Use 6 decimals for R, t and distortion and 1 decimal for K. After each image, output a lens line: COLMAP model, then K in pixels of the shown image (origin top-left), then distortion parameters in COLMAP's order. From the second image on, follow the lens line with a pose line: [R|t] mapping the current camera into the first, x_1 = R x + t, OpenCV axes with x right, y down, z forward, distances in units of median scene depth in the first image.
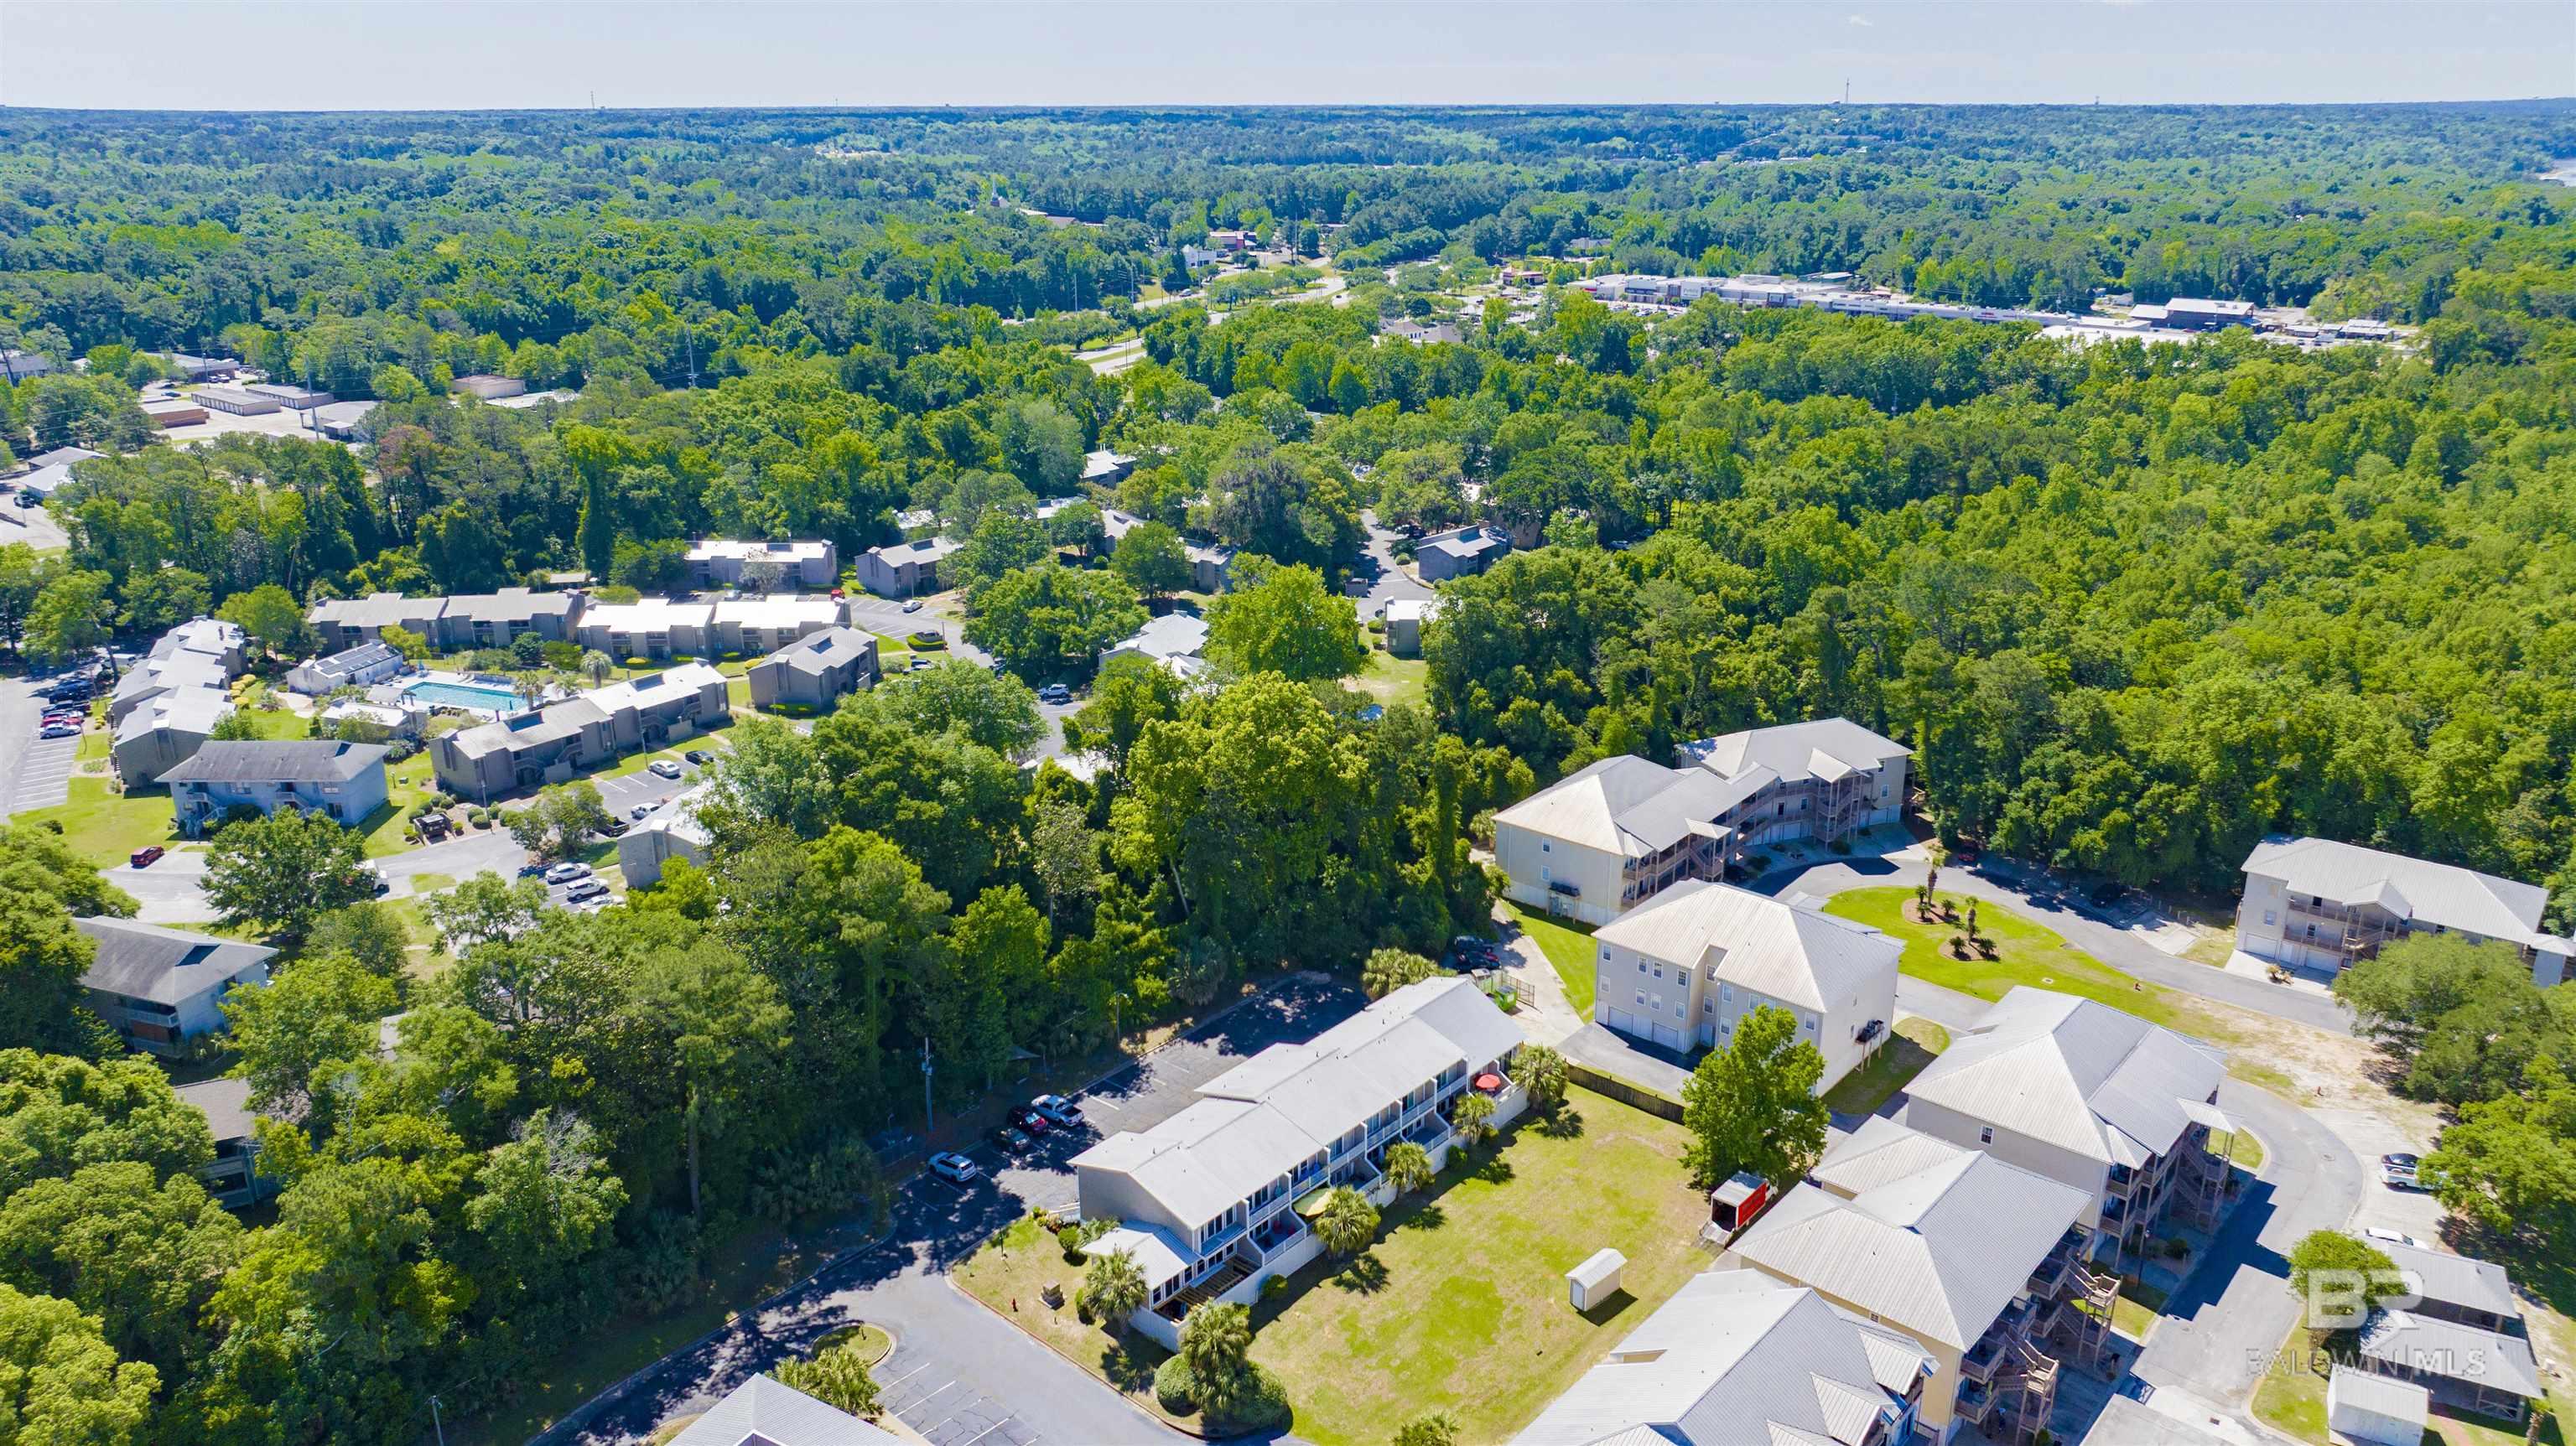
lens RADIAL K [[1823.9, 0, 1288.0], [0, 1823.9, 723.0], [0, 0, 1]] dist [-0.013599, -0.015861]
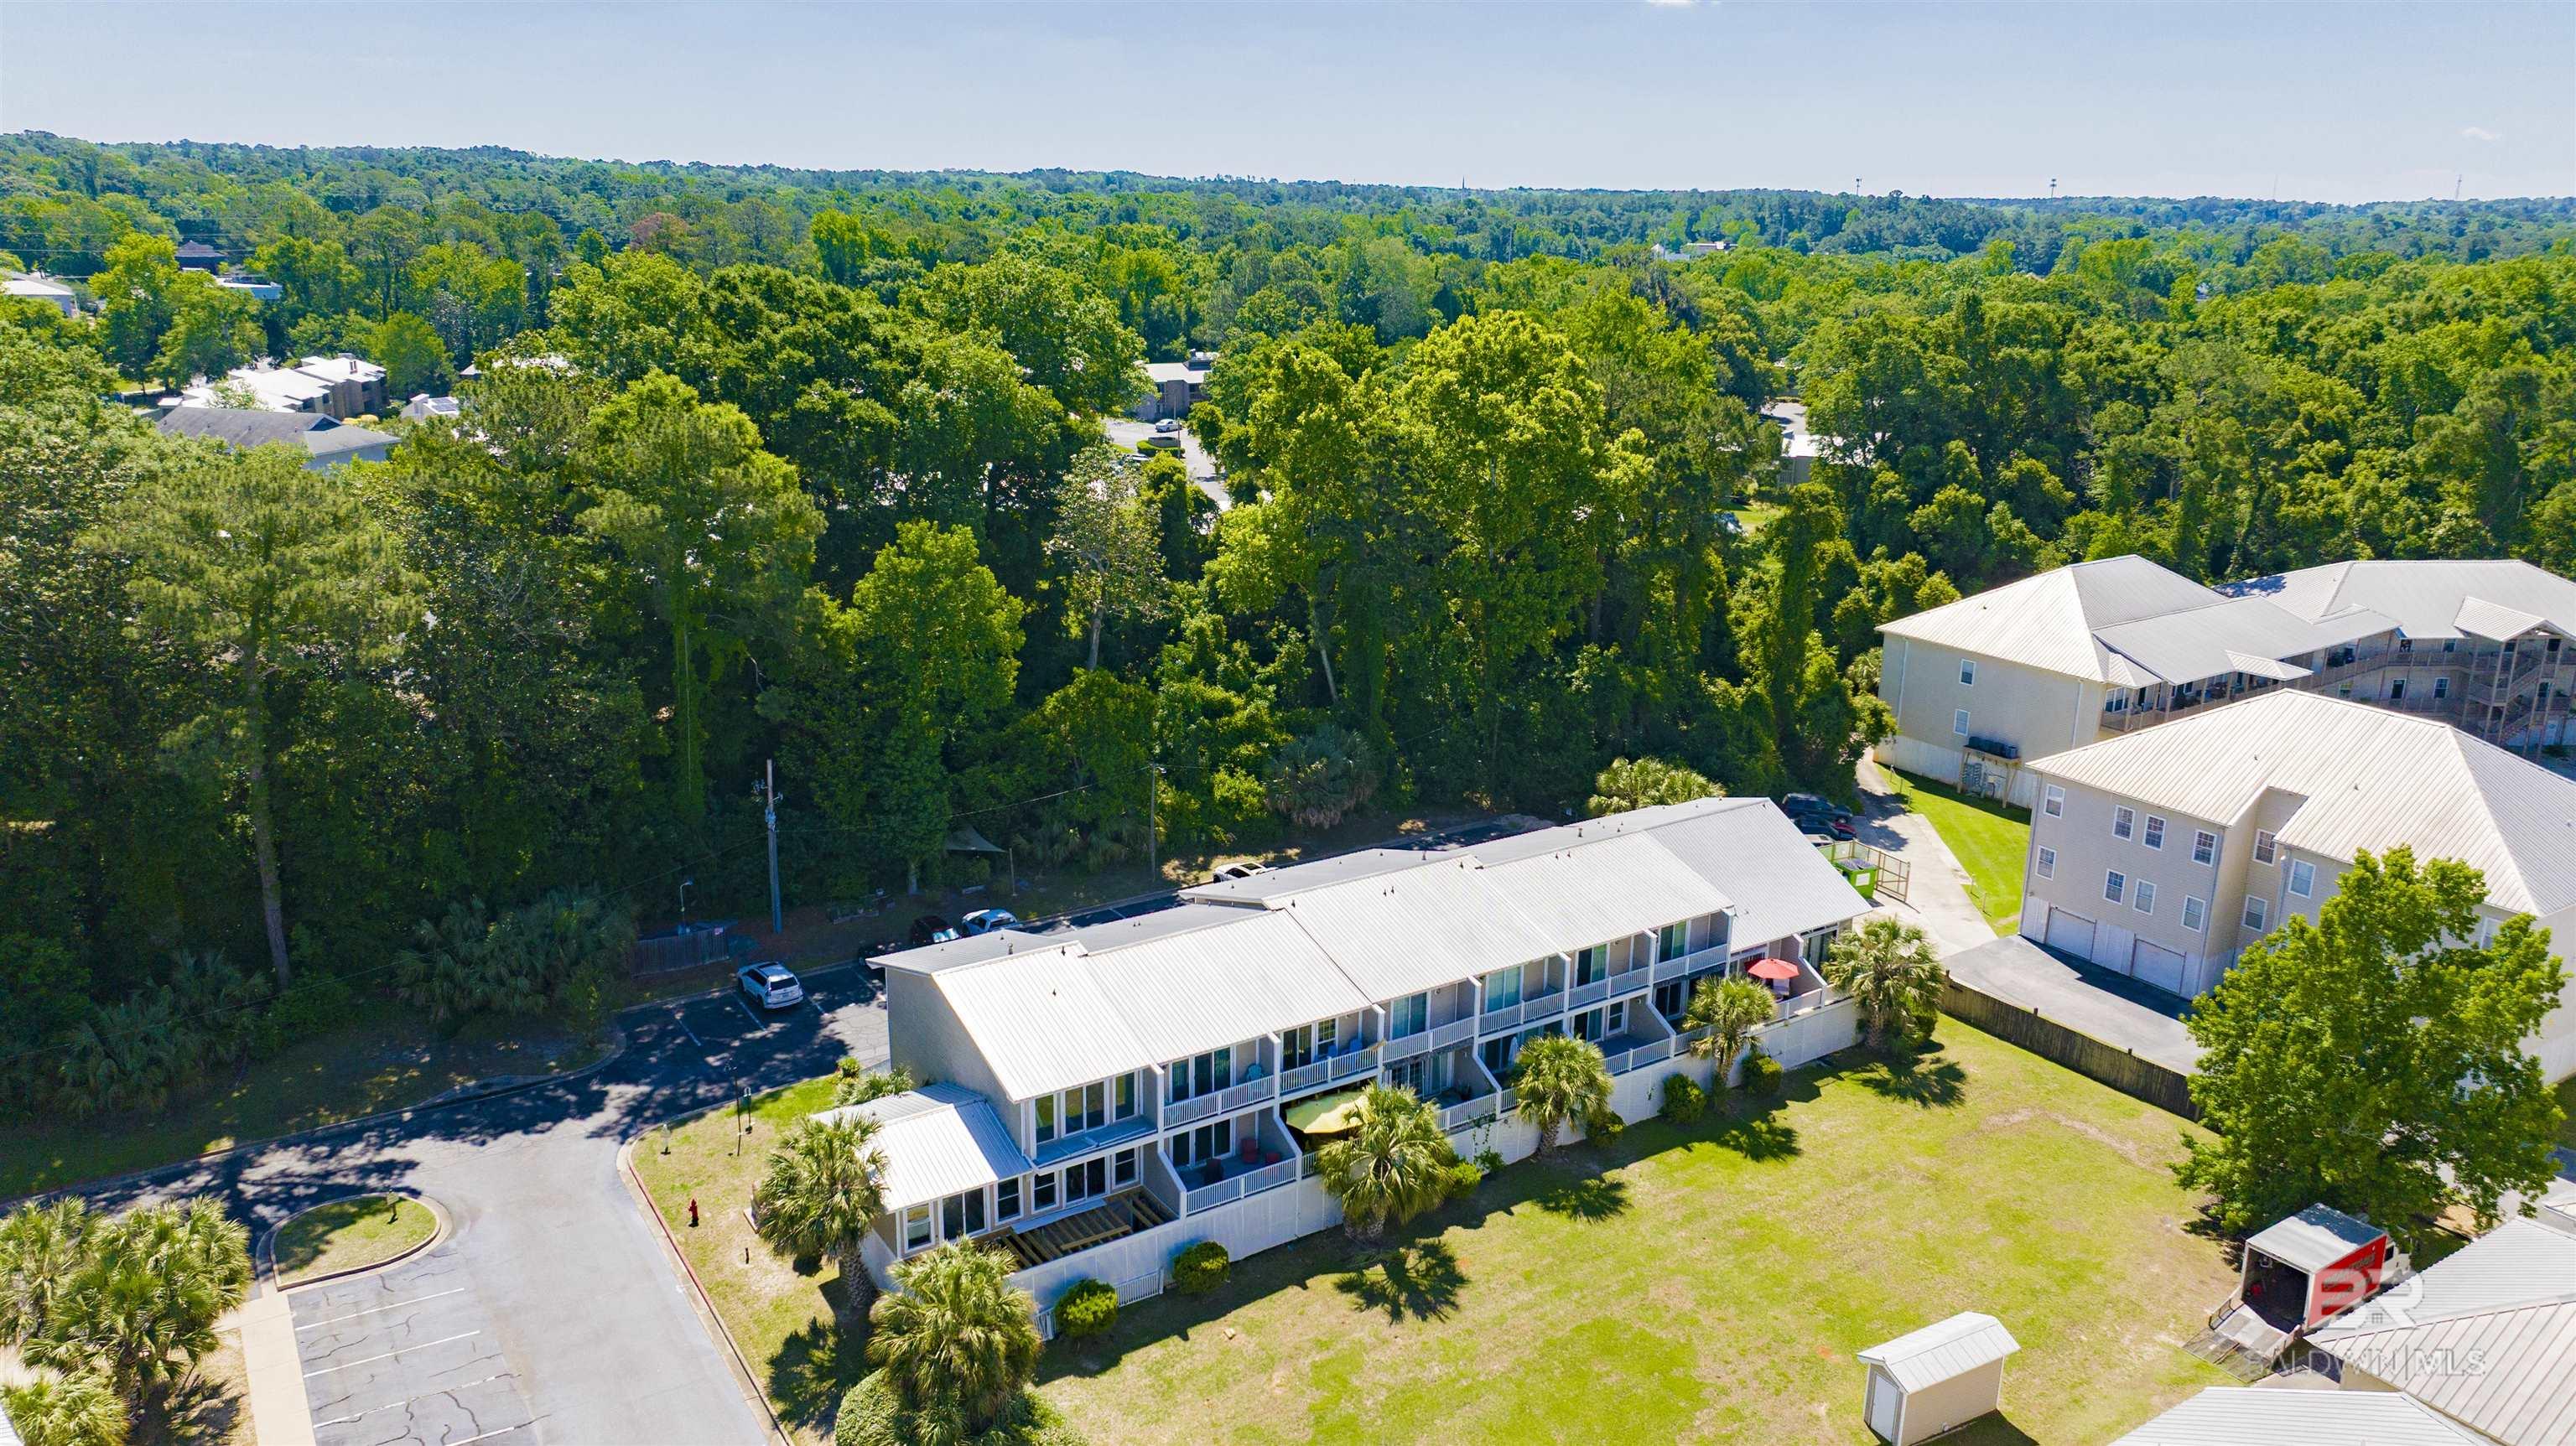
lens RADIAL K [[1819.8, 0, 1288.0], [0, 1819.8, 723.0], [0, 0, 1]] dist [-0.021636, -0.002829]
pose [[0.962875, 0.093413, -0.253272, 0.100104], [-0.106696, 0.993519, -0.039195, 0.161203], [0.247969, 0.064762, 0.966601, 0.472155]]
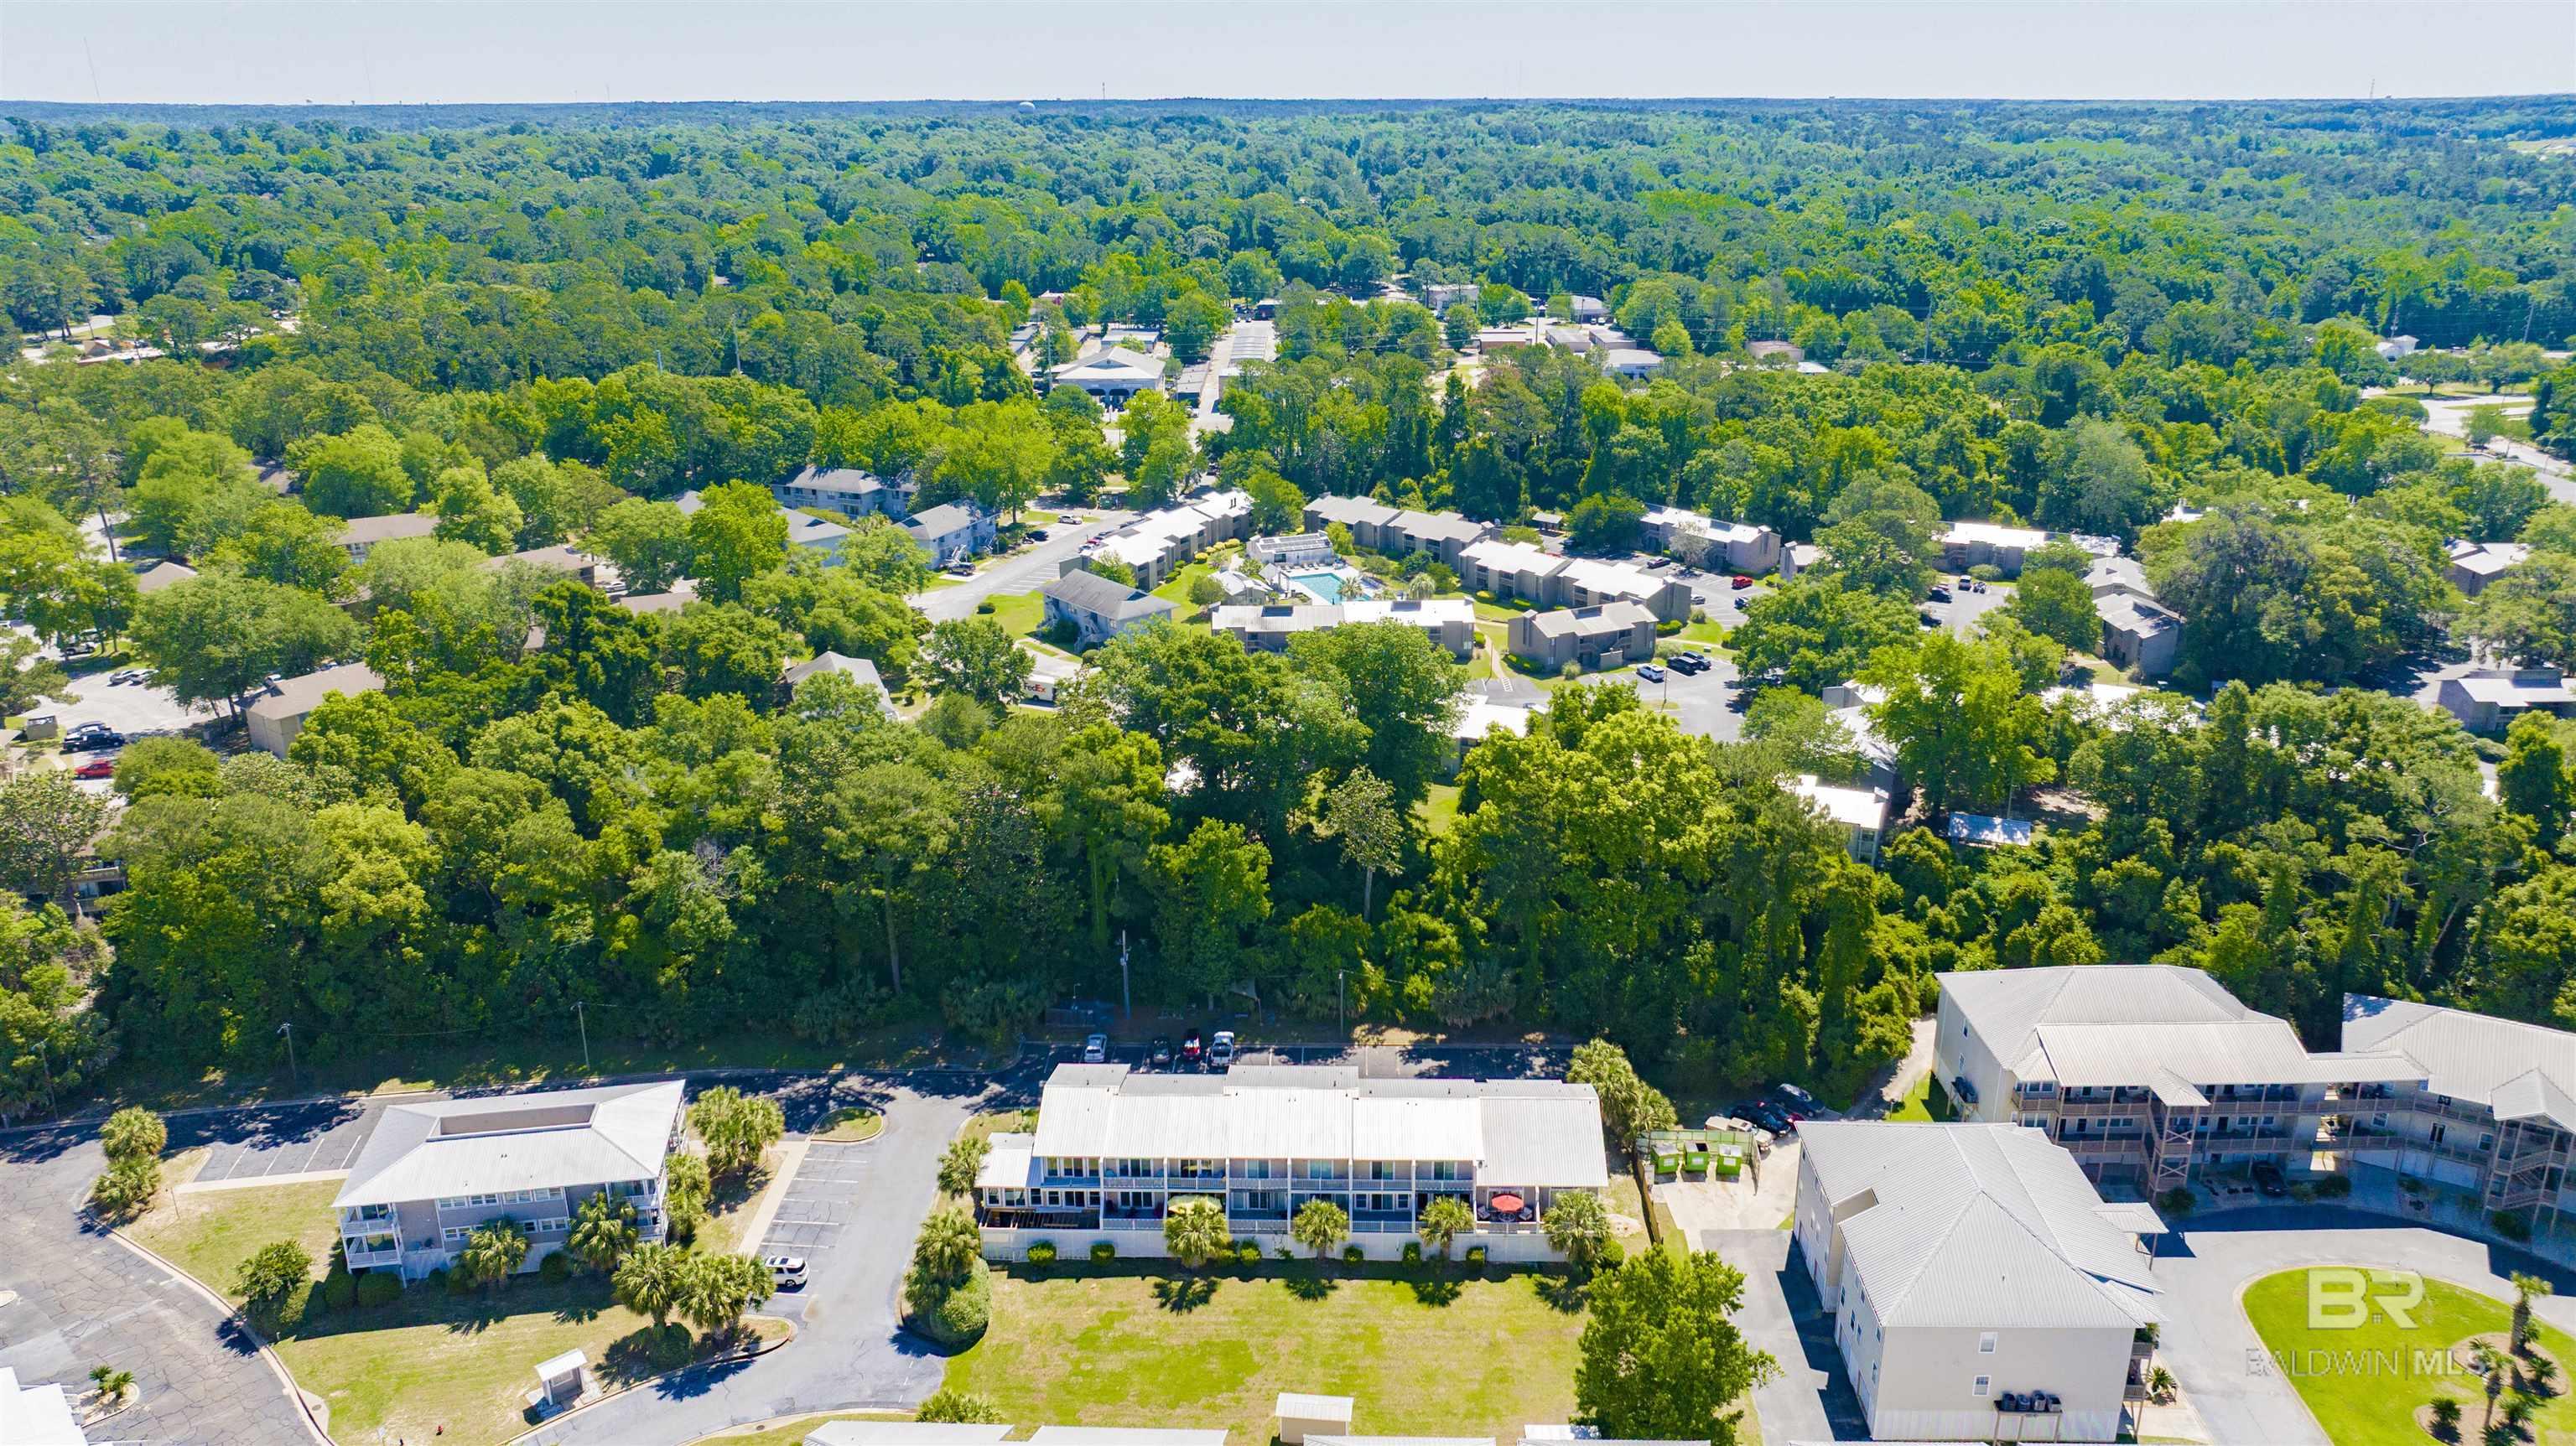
lens RADIAL K [[1819.0, 0, 1288.0], [0, 1819.0, 723.0], [0, 0, 1]] dist [-0.001872, -0.059308]
pose [[0.633746, 0.254459, -0.730491, 0.608323], [-0.246688, 0.961522, 0.120919, -0.099627], [0.733152, 0.103571, 0.672132, 0.318644]]
